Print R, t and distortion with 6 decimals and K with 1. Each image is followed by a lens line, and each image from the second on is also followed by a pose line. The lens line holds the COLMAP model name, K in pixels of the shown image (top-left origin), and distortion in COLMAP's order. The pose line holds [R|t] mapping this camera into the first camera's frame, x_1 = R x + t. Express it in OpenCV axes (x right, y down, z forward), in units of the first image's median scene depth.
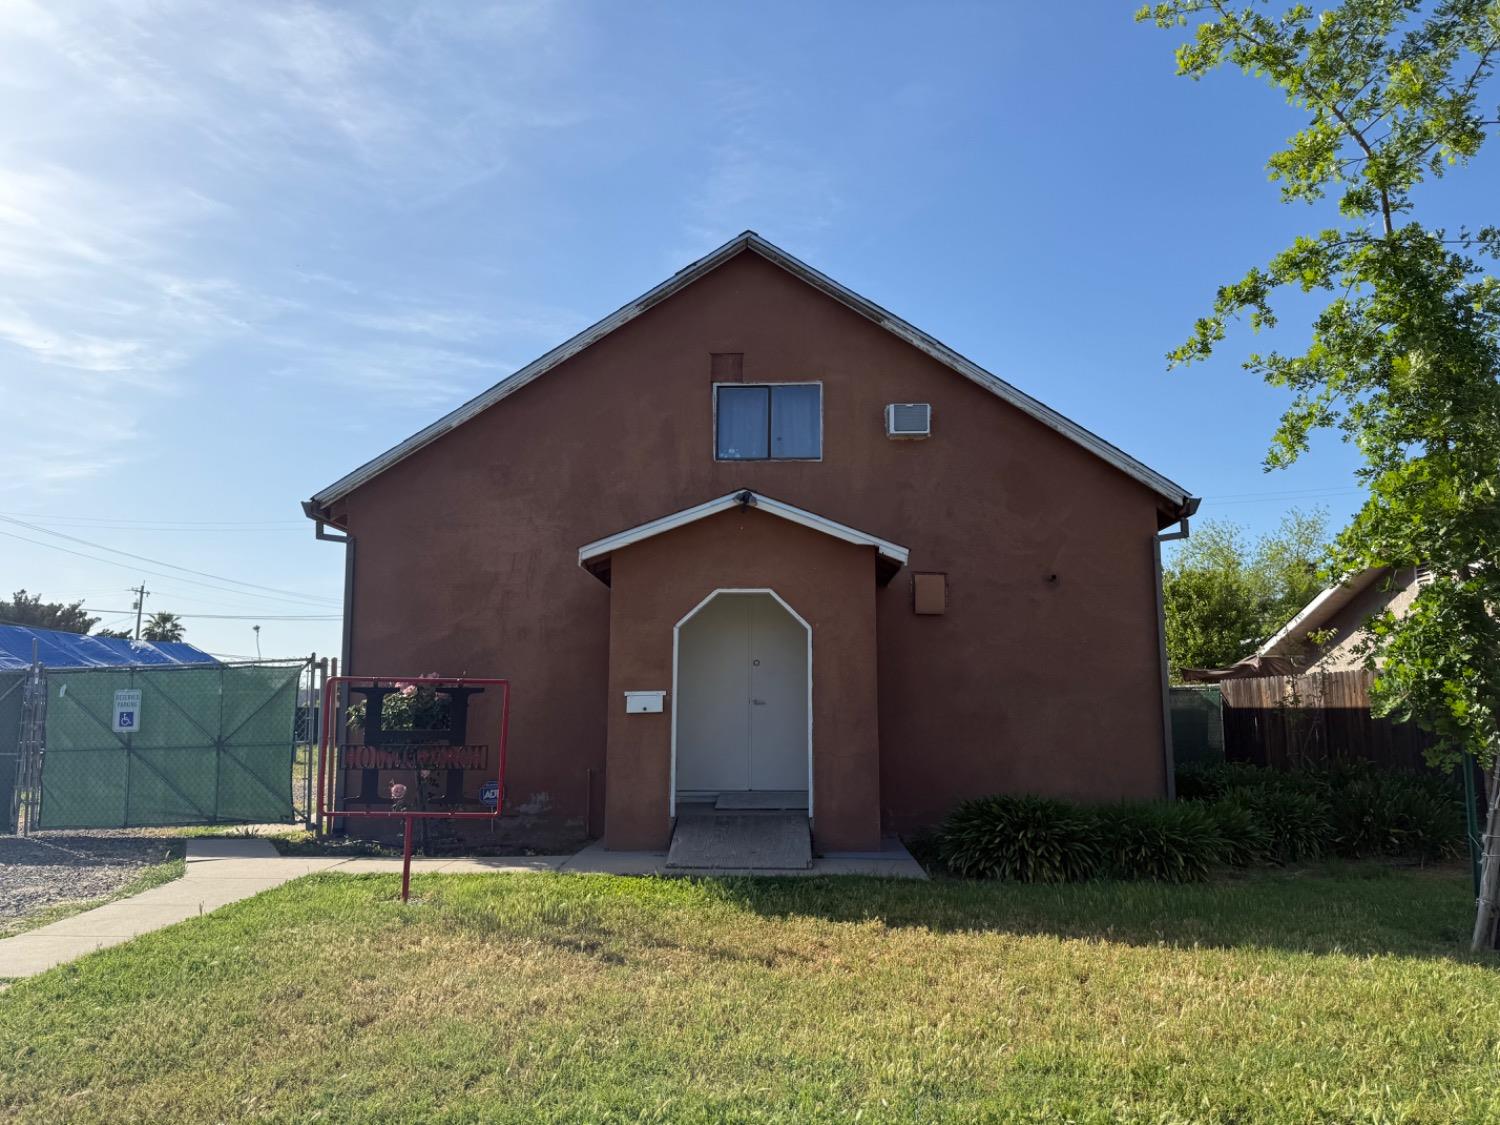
lens RADIAL K [[1027.8, 0, 752.4], [0, 1027.8, 553.5], [0, 0, 1]] dist [0.044186, -0.064468]
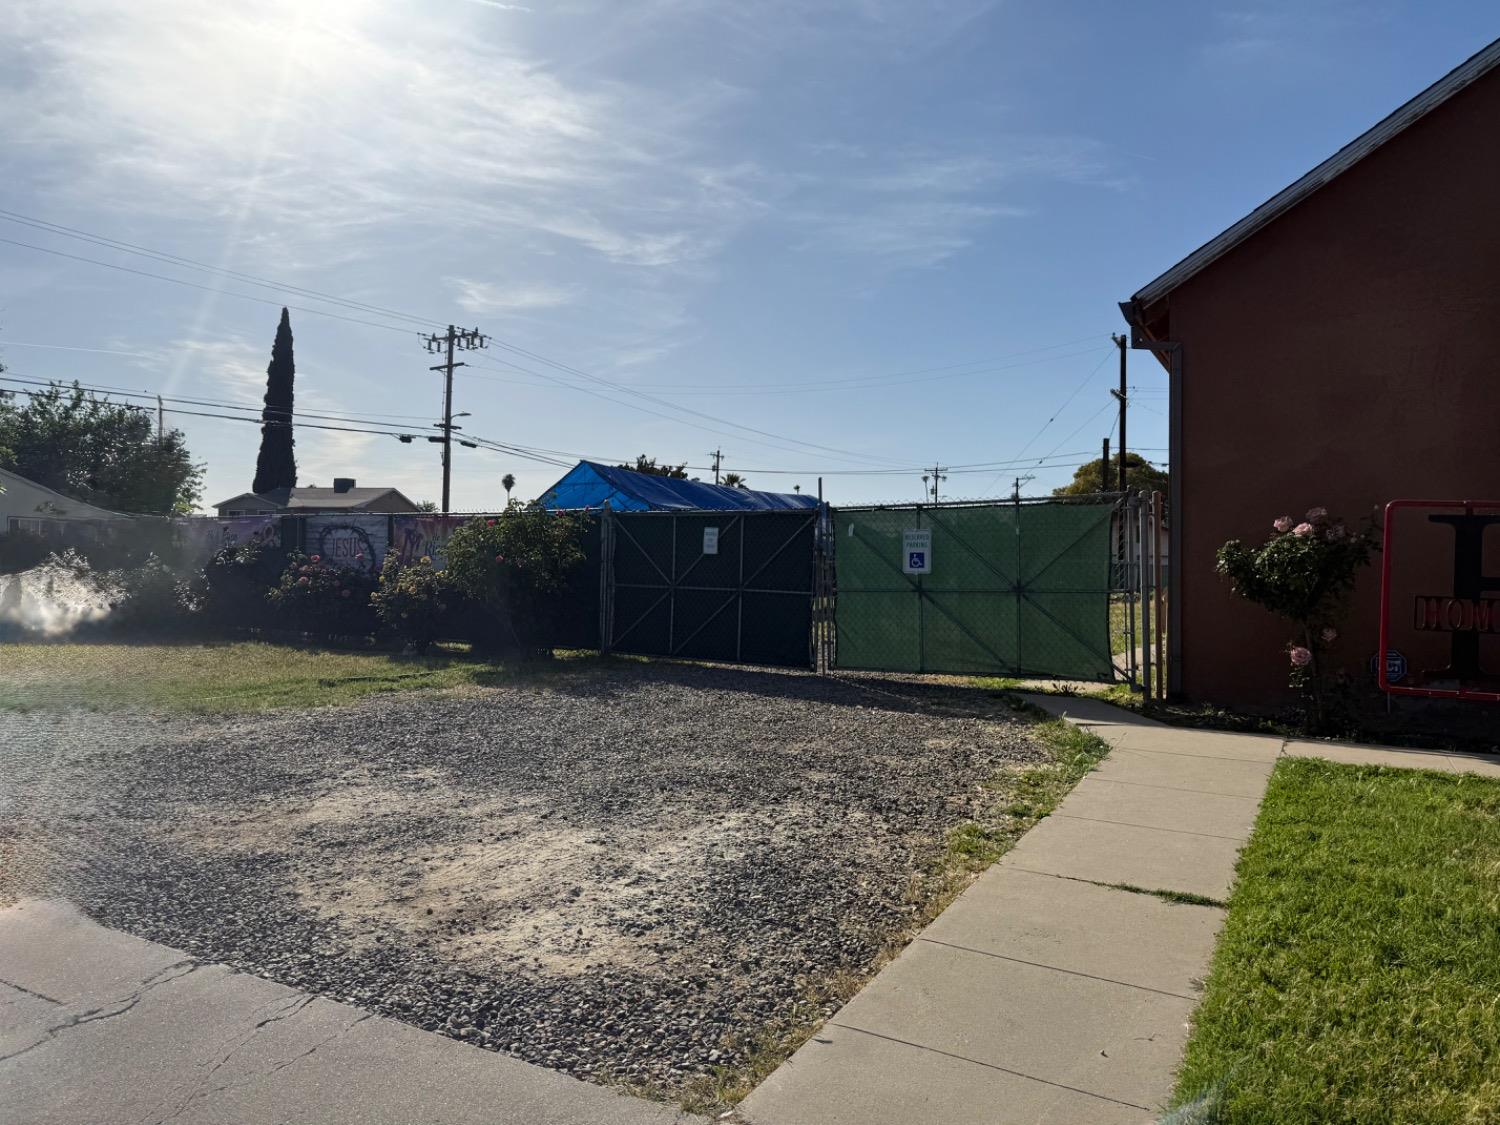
lens RADIAL K [[1027.8, 0, 745.9], [0, 1027.8, 578.2], [0, 0, 1]] dist [0.044186, -0.064468]
pose [[0.884411, 0.027701, -0.465887, -0.293975], [0.047383, 0.987750, 0.148679, 0.028605], [0.464298, -0.153568, 0.872264, 0.105988]]
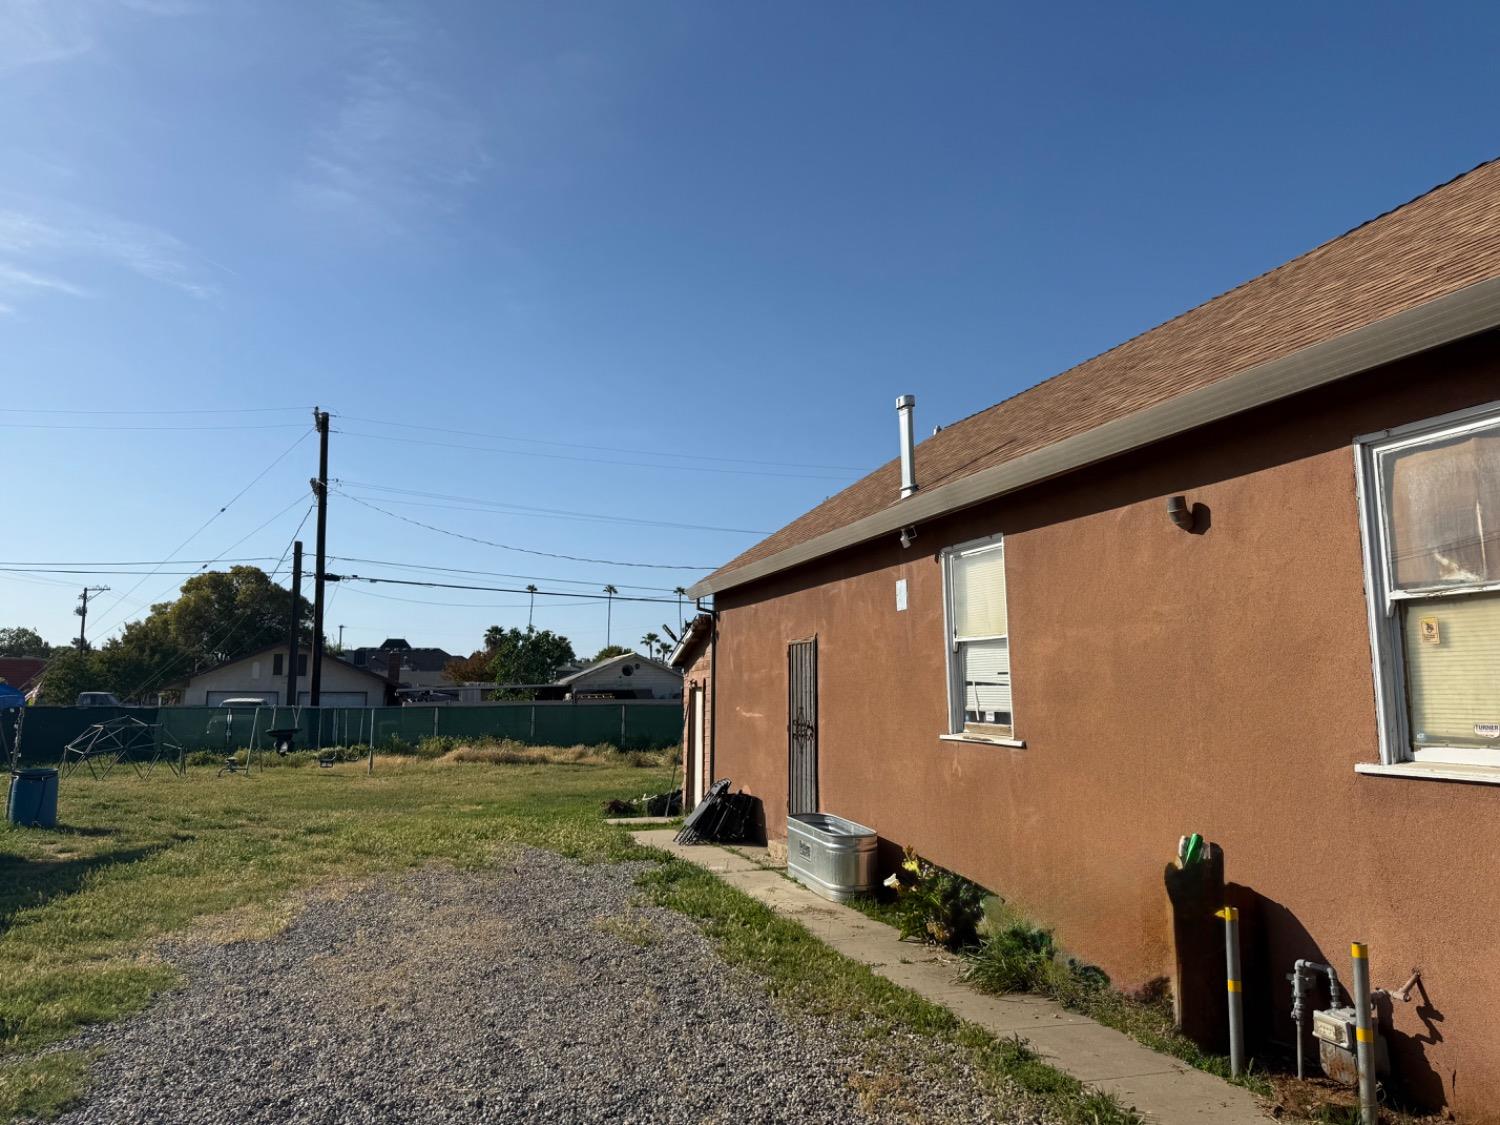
lens RADIAL K [[1027.8, 0, 775.0], [0, 1027.8, 549.0], [0, 0, 1]] dist [0.044186, -0.064468]
pose [[0.928921, 0.044989, 0.367536, -0.755571], [-0.049461, 0.998772, 0.002752, 0.098344], [-0.366961, -0.020735, 0.930005, 0.955451]]
